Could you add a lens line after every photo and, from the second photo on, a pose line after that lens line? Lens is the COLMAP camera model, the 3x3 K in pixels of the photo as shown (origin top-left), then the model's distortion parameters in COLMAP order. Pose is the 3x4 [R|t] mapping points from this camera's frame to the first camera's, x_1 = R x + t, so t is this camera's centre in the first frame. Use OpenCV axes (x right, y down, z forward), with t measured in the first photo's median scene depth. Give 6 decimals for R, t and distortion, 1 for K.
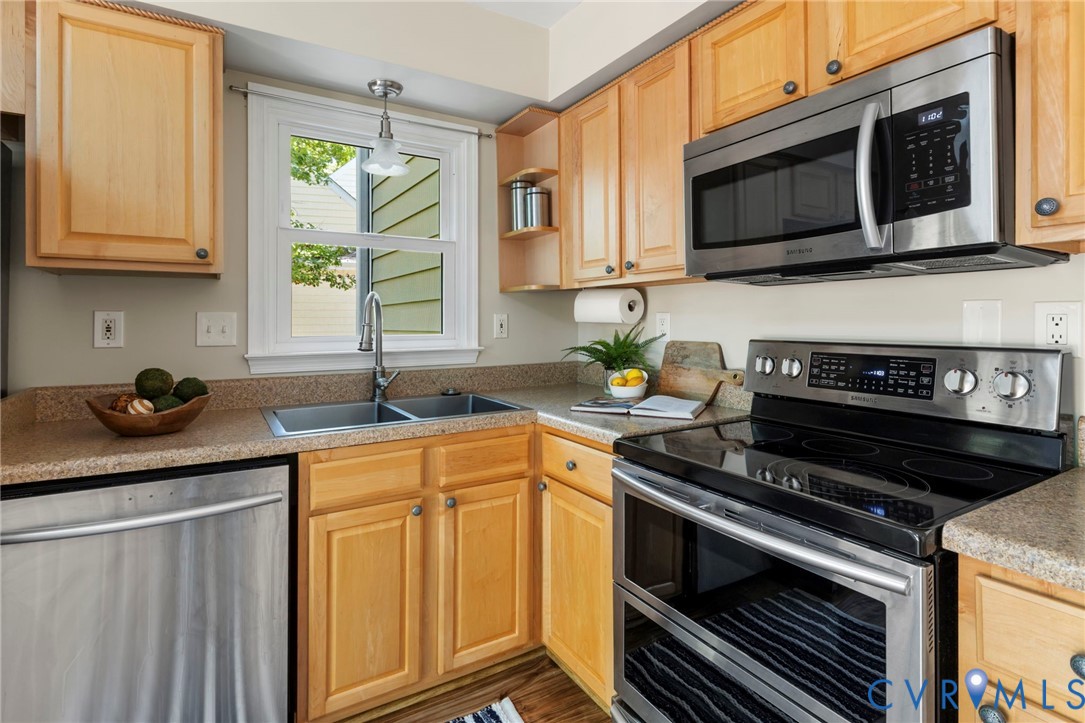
lens RADIAL K [[527.2, 0, 532.7], [0, 527.2, 319.9], [0, 0, 1]] dist [-0.005019, -0.000495]
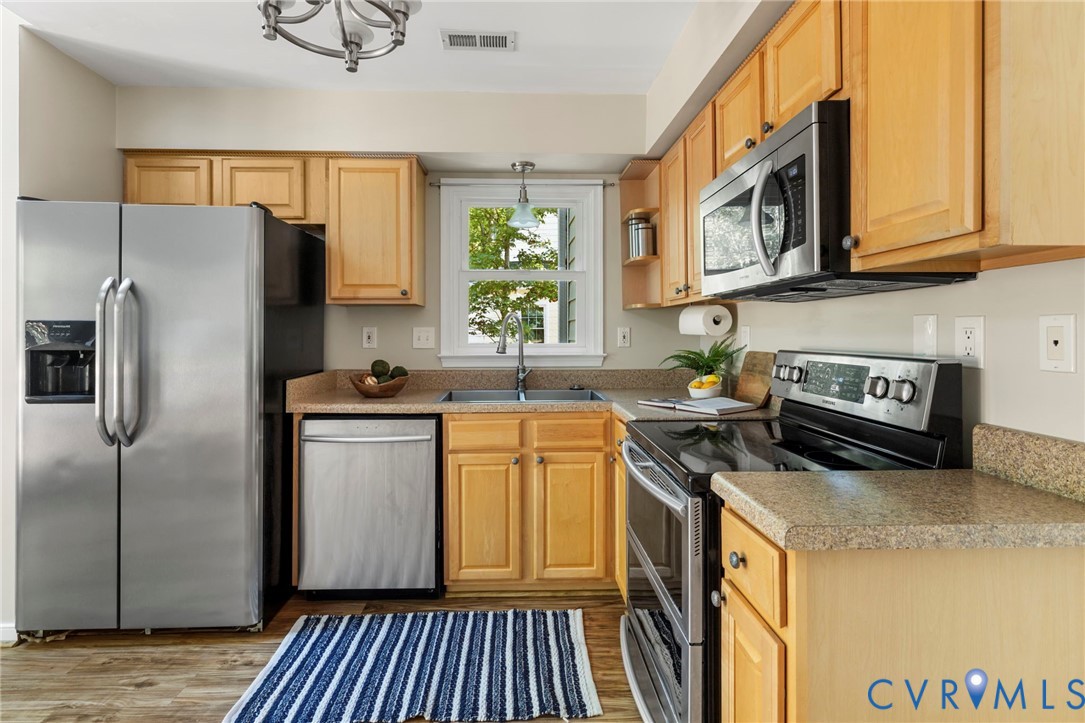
lens RADIAL K [[517.0, 0, 533.2], [0, 517.0, 334.3], [0, 0, 1]] dist [-0.002948, -0.001002]
pose [[0.878723, 0.003075, -0.477321, 0.475113], [-0.000717, 0.999987, 0.005124, -0.001899], [0.477331, -0.004160, 0.878714, -0.230932]]
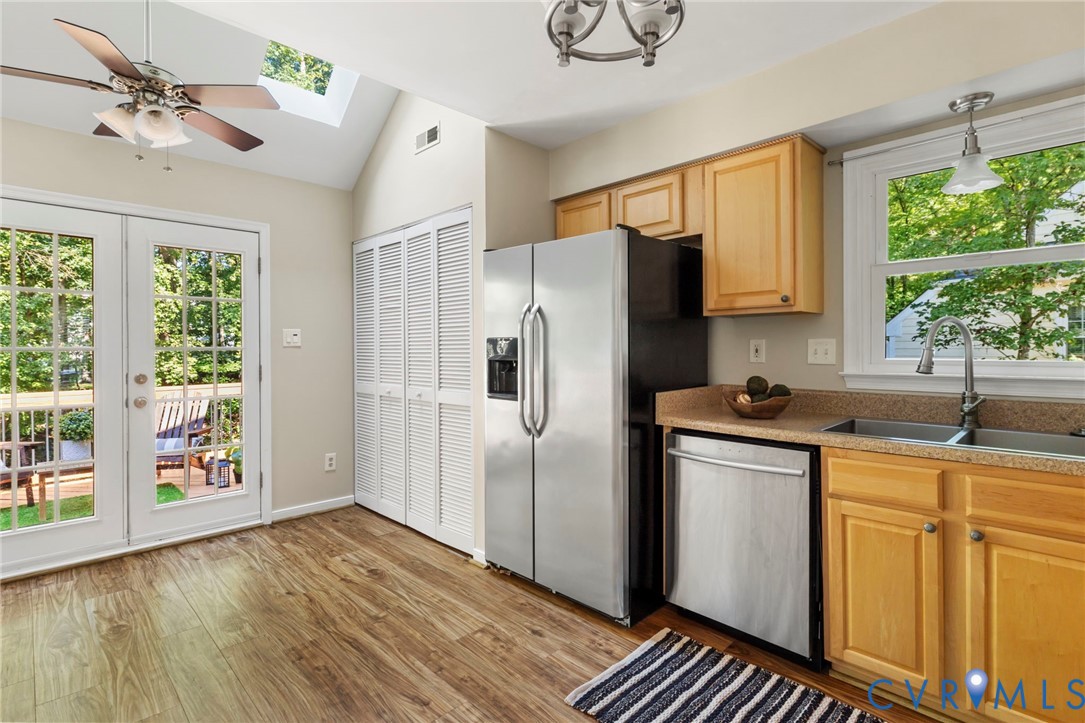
lens RADIAL K [[519.5, 0, 541.6], [0, 519.5, 350.9], [0, 0, 1]] dist [-0.004230, 0.001007]
pose [[0.240310, 0.009175, -0.970653, 0.537511], [0.006921, 0.999914, 0.011165, -0.003705], [0.970671, -0.009401, 0.240226, 0.012235]]
